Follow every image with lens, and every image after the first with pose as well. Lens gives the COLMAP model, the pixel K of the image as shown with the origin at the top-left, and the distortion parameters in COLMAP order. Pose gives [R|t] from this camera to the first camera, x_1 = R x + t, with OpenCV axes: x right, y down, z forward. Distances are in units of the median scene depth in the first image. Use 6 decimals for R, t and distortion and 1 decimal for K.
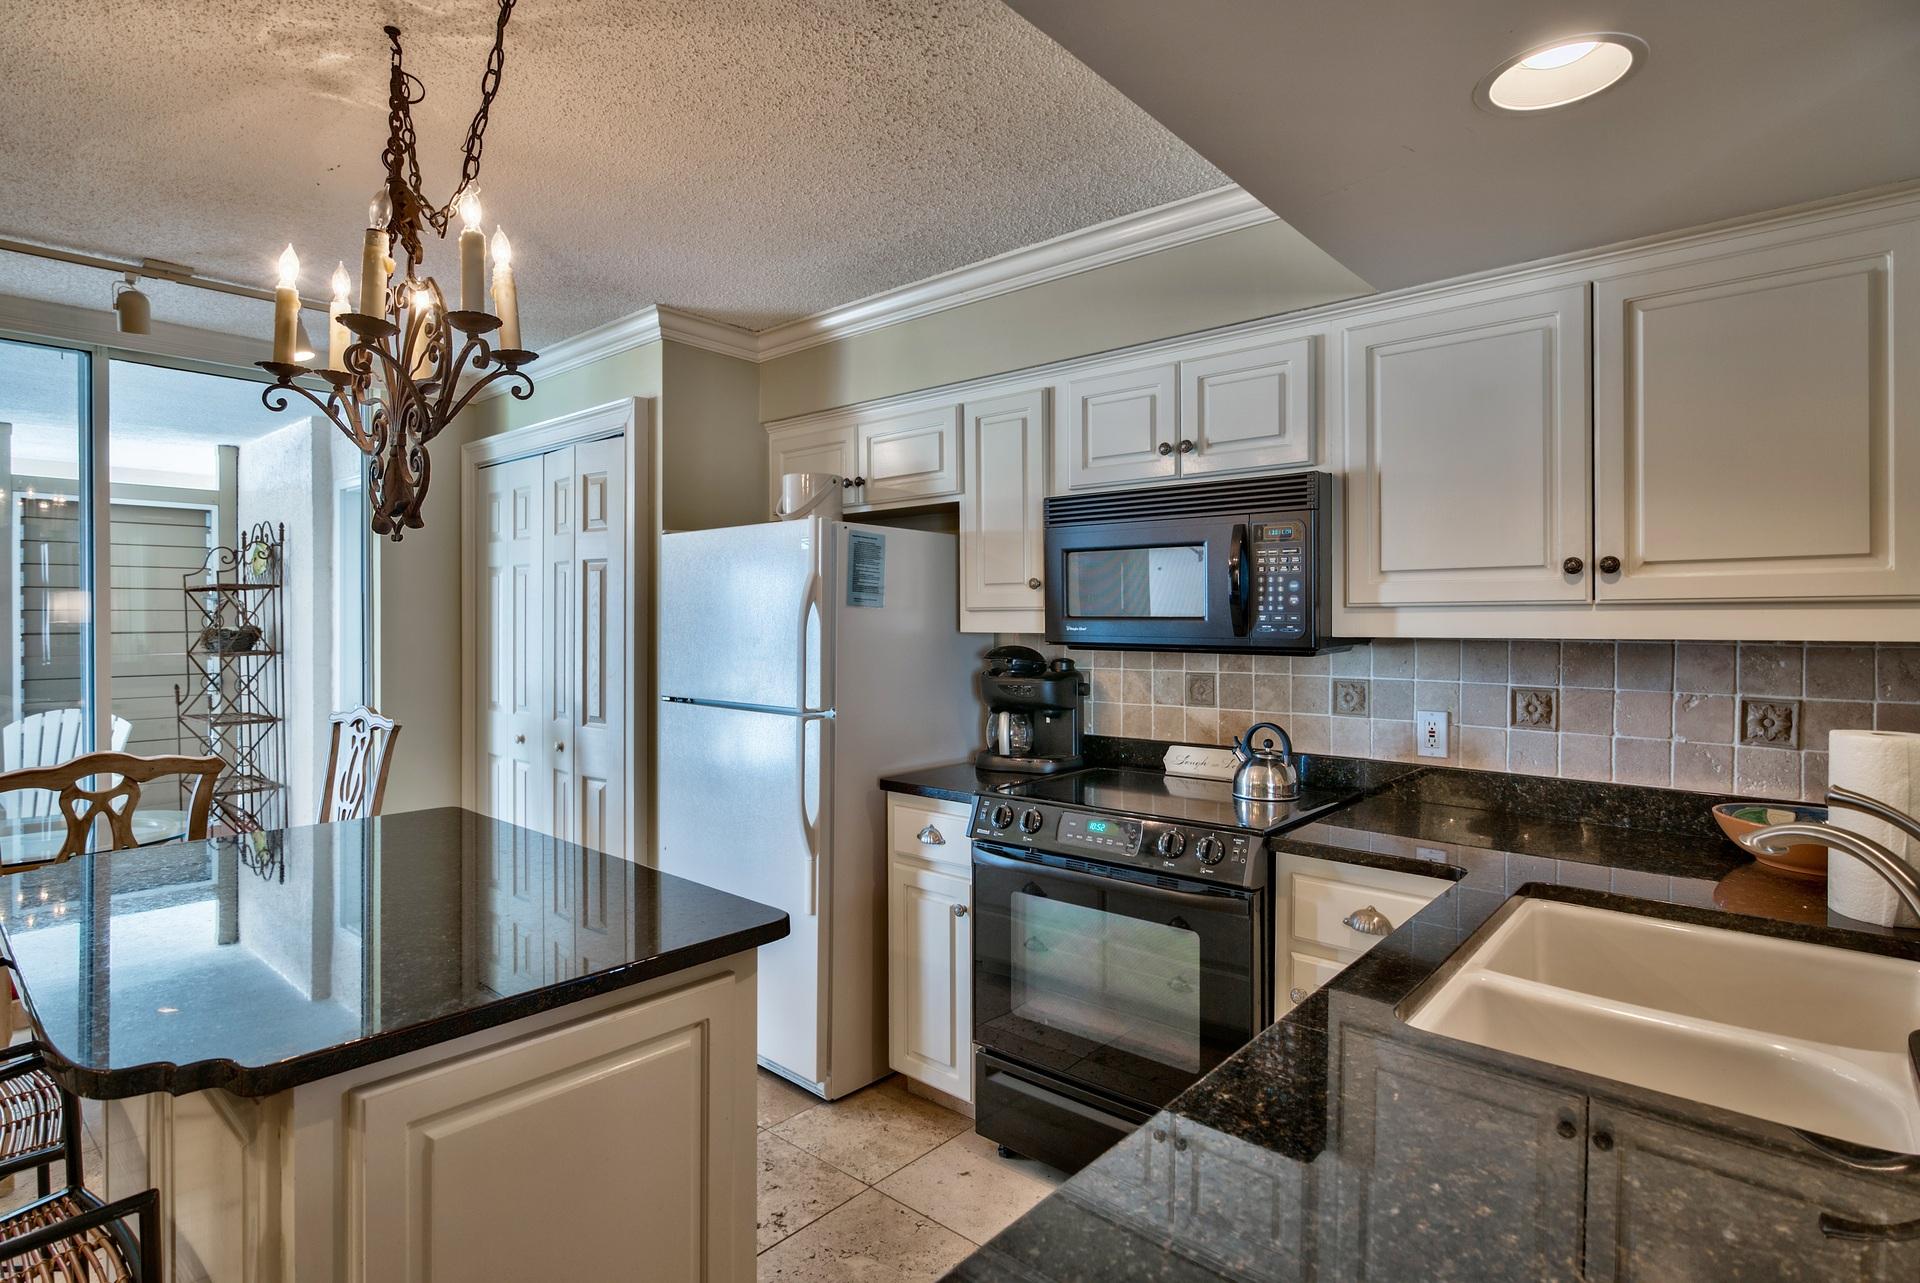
lens RADIAL K [[989.5, 0, 930.3], [0, 989.5, 619.8], [0, 0, 1]] dist [-0.000965, -0.000143]
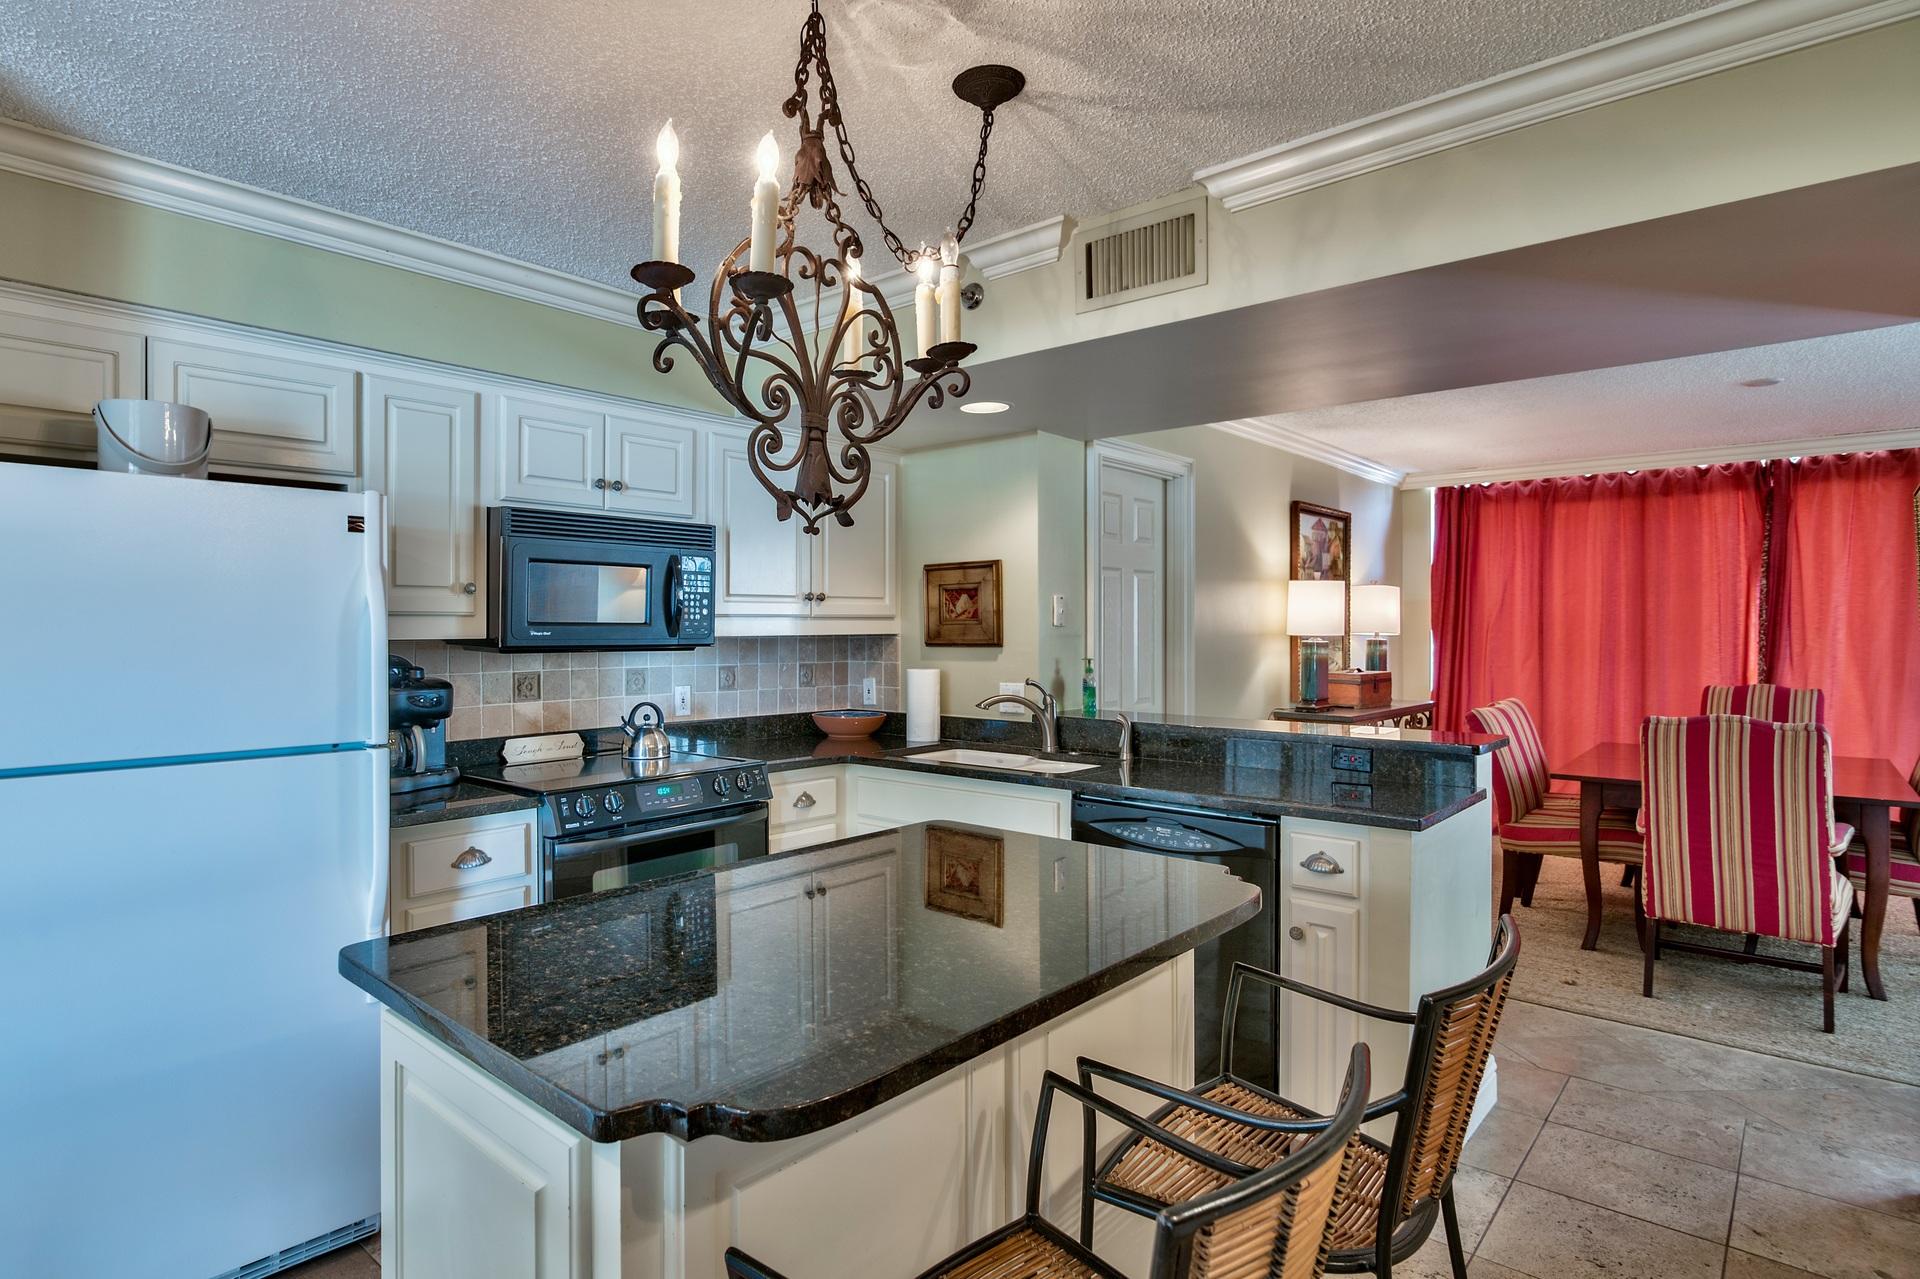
lens RADIAL K [[989.5, 0, 930.3], [0, 989.5, 617.8], [0, 0, 1]] dist [-0.000965, -0.000143]
pose [[-0.003433, 0.010459, 0.999939, -0.929675], [0.004159, 0.999937, -0.010445, 0.004942], [-0.999985, 0.004123, -0.003476, 0.573992]]
